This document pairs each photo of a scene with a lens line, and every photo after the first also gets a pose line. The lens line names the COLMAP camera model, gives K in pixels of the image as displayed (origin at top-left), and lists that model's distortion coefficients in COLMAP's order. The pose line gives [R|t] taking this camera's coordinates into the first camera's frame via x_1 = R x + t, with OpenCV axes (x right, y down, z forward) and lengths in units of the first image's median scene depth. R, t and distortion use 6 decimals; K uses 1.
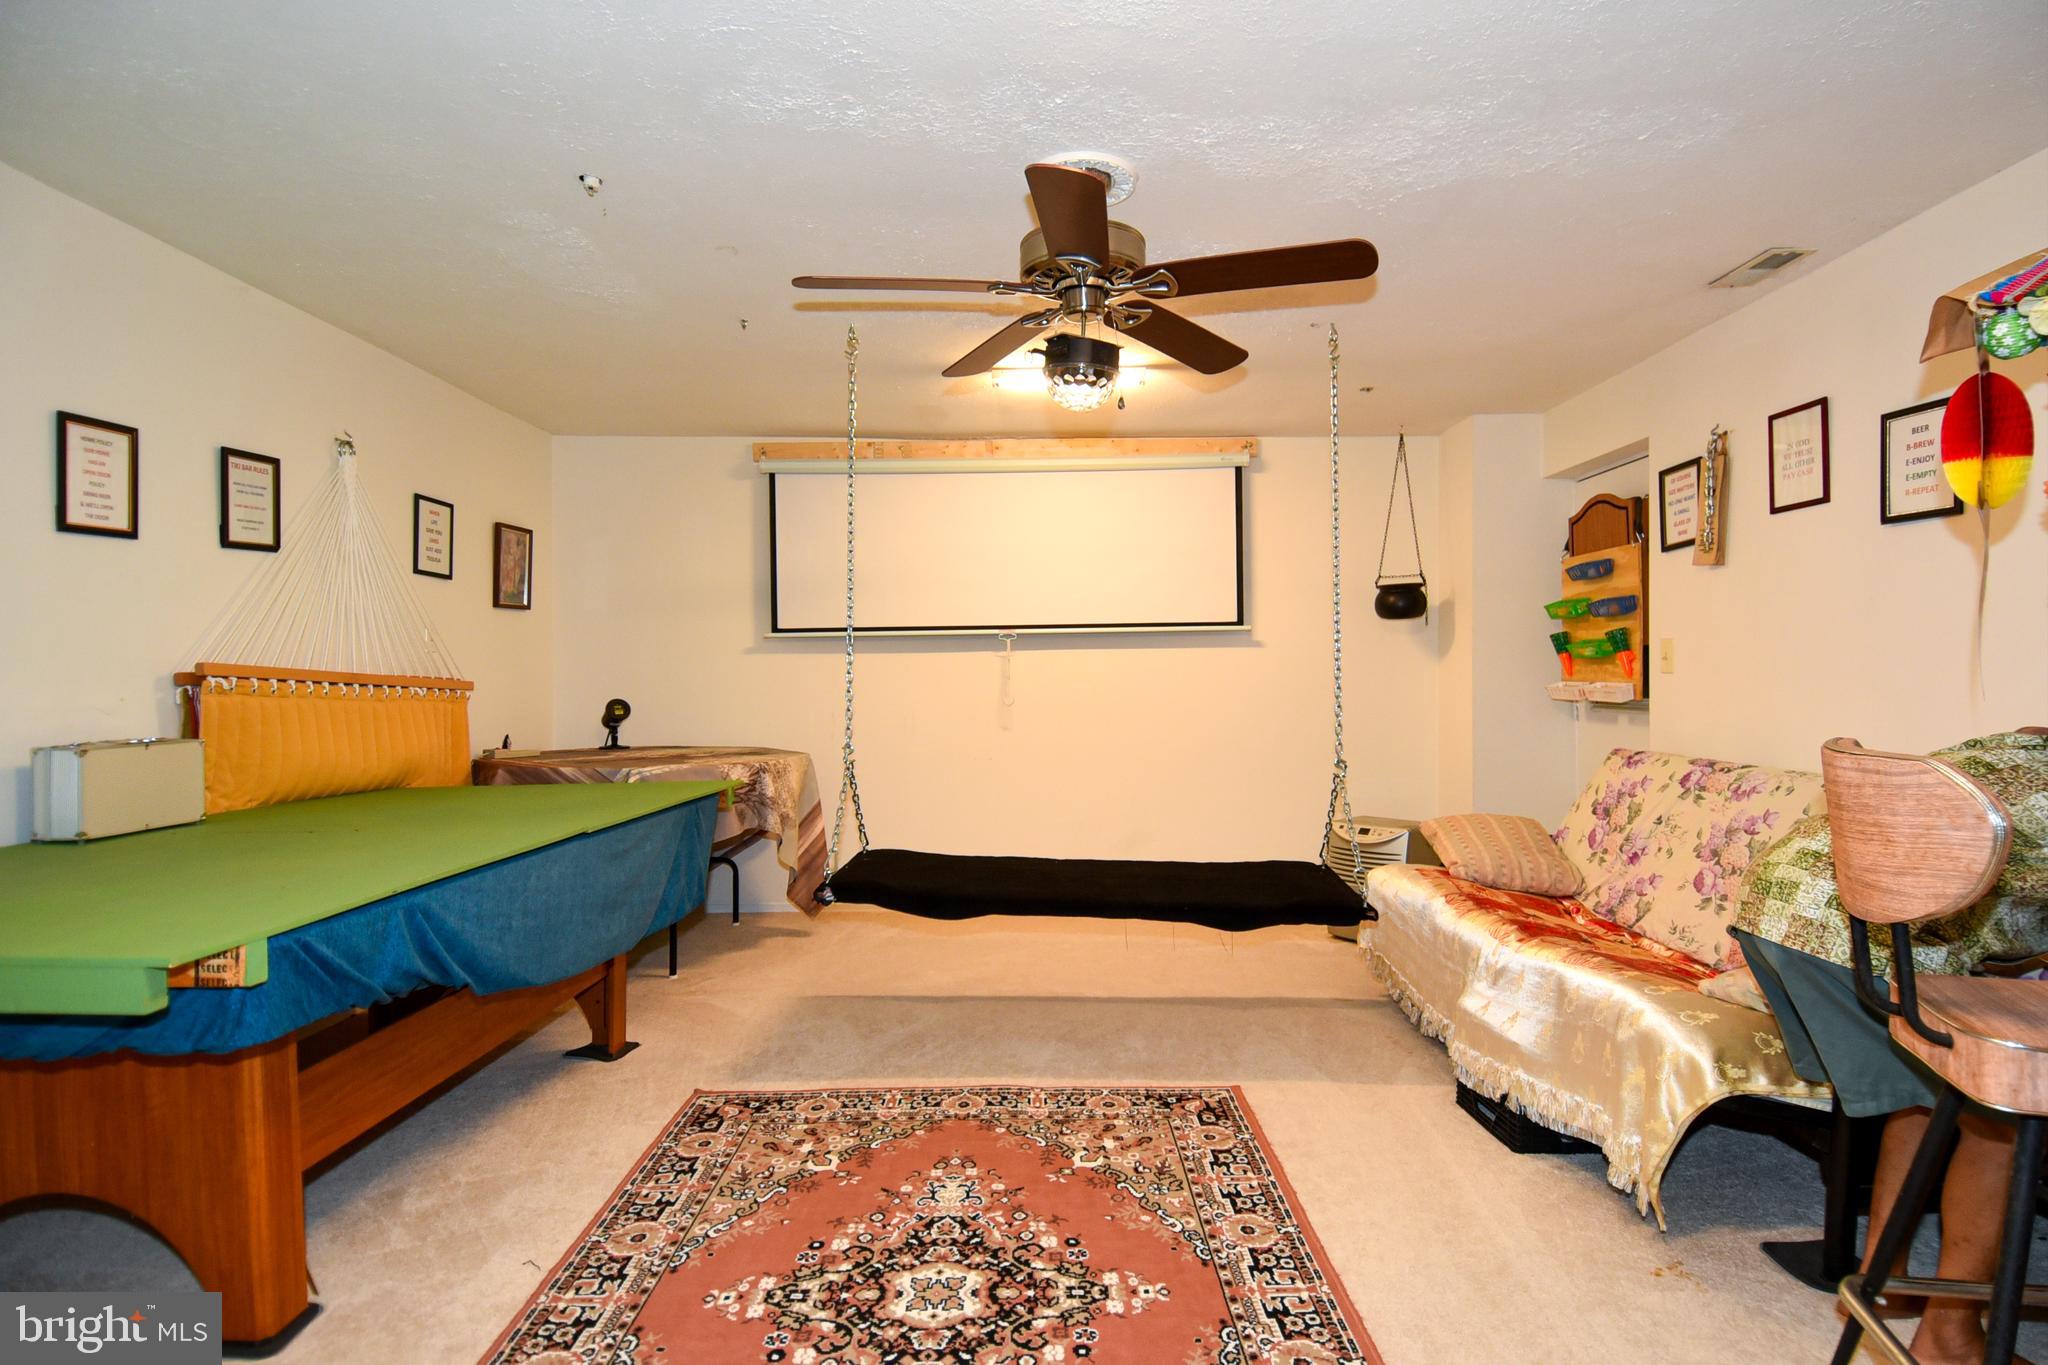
lens RADIAL K [[1107.1, 0, 1024.0], [0, 1107.1, 682.5], [0, 0, 1]] dist [0.039486, -0.055251]
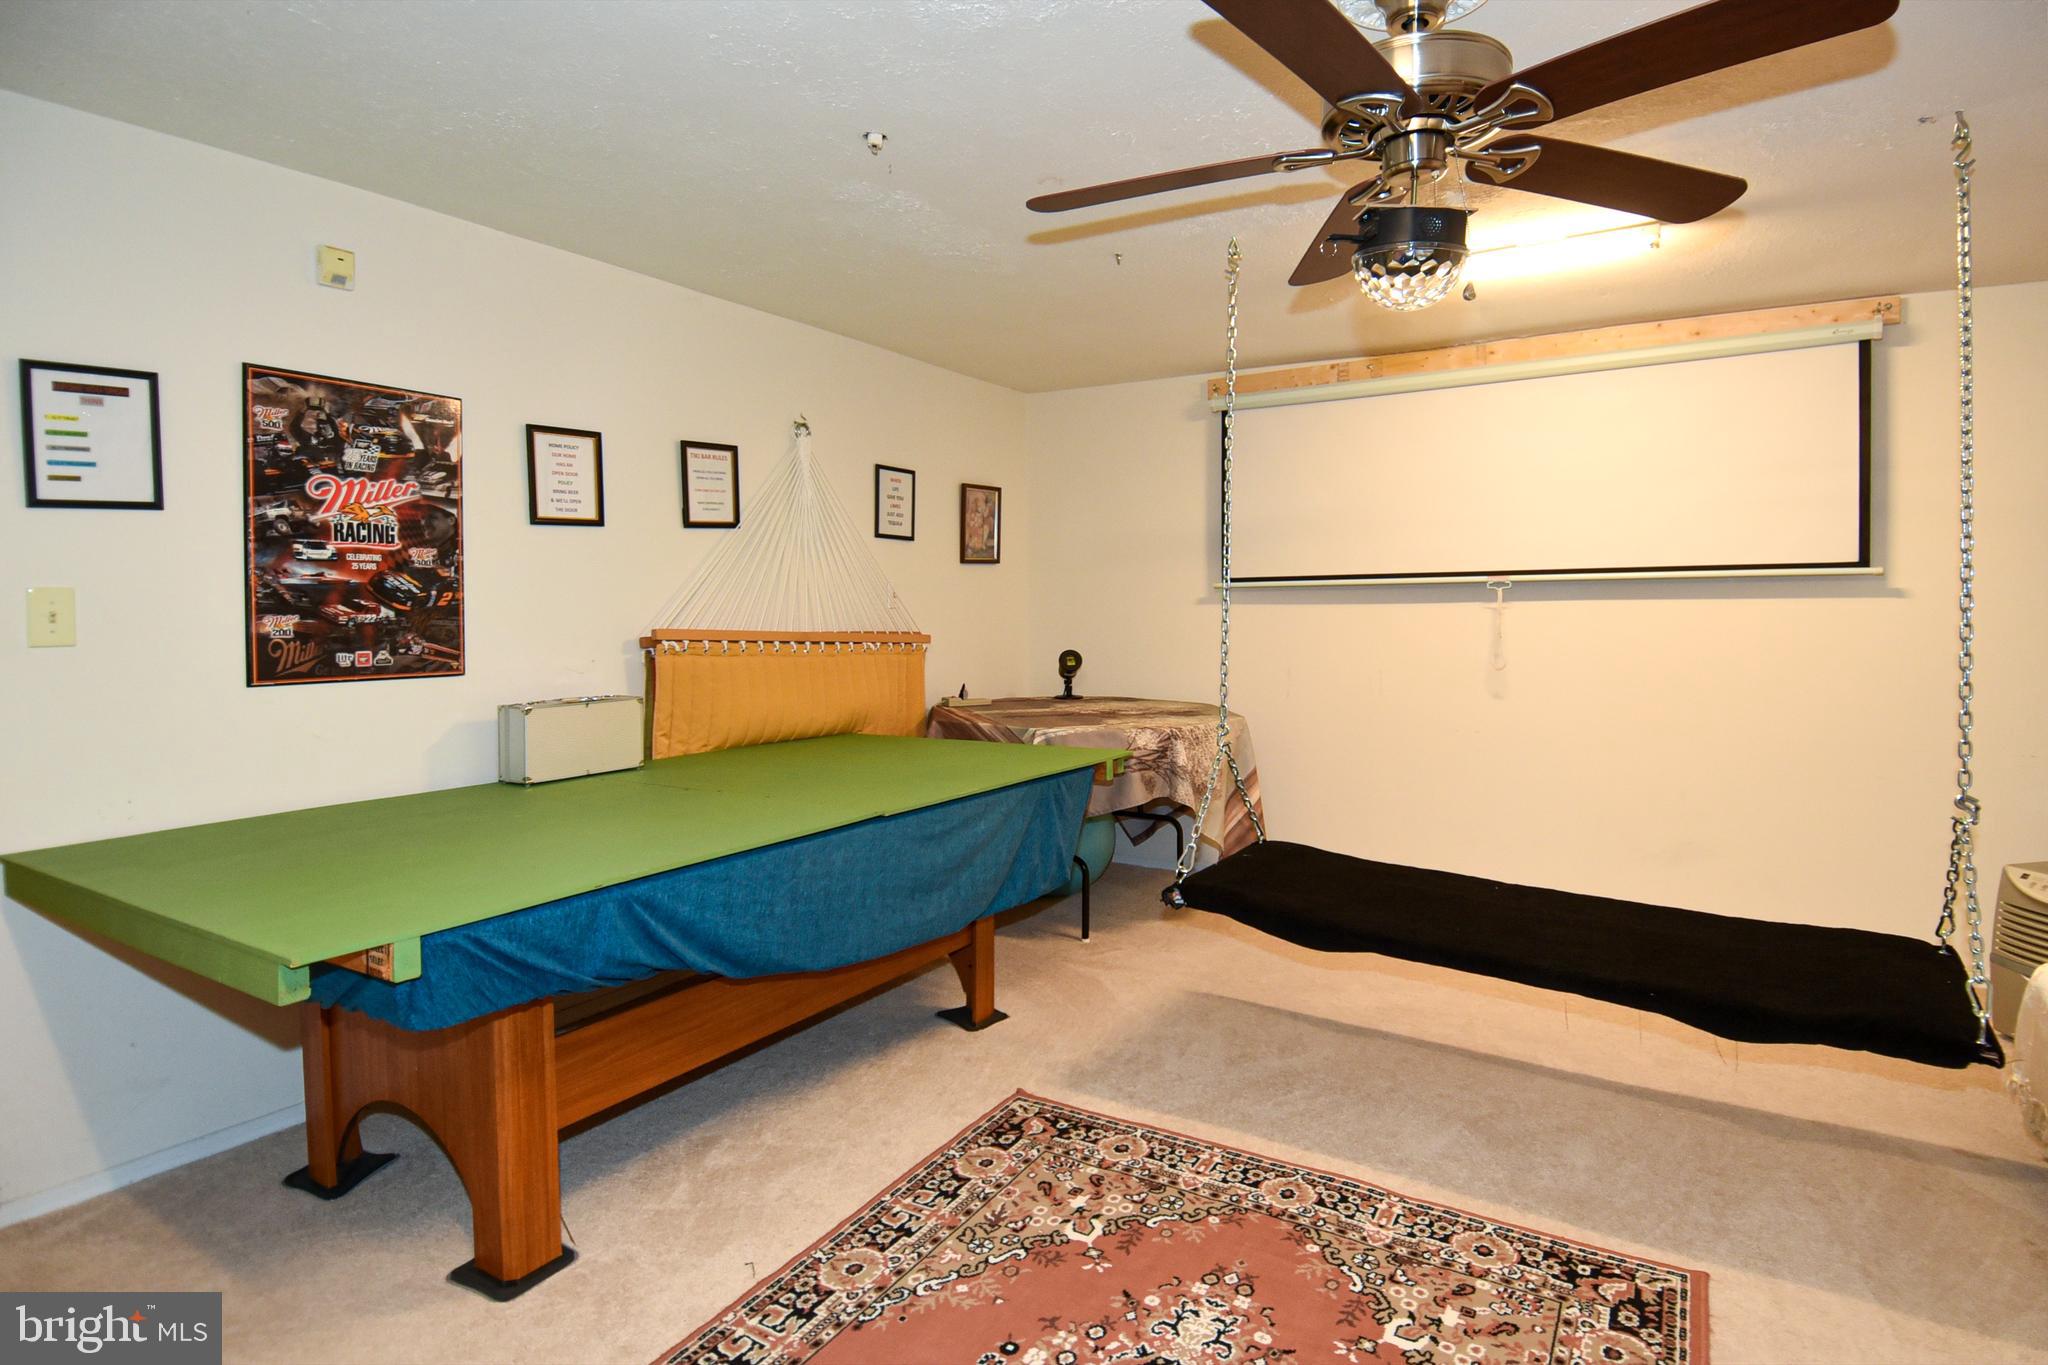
lens RADIAL K [[1073.0, 0, 1025.2], [0, 1073.0, 639.0], [0, 0, 1]] dist [0.050532, -0.050805]
pose [[0.850279, 0.023340, -0.525815, 0.192264], [-0.004773, 0.999317, 0.036640, -0.052184], [0.526311, -0.028645, 0.849810, 0.246014]]
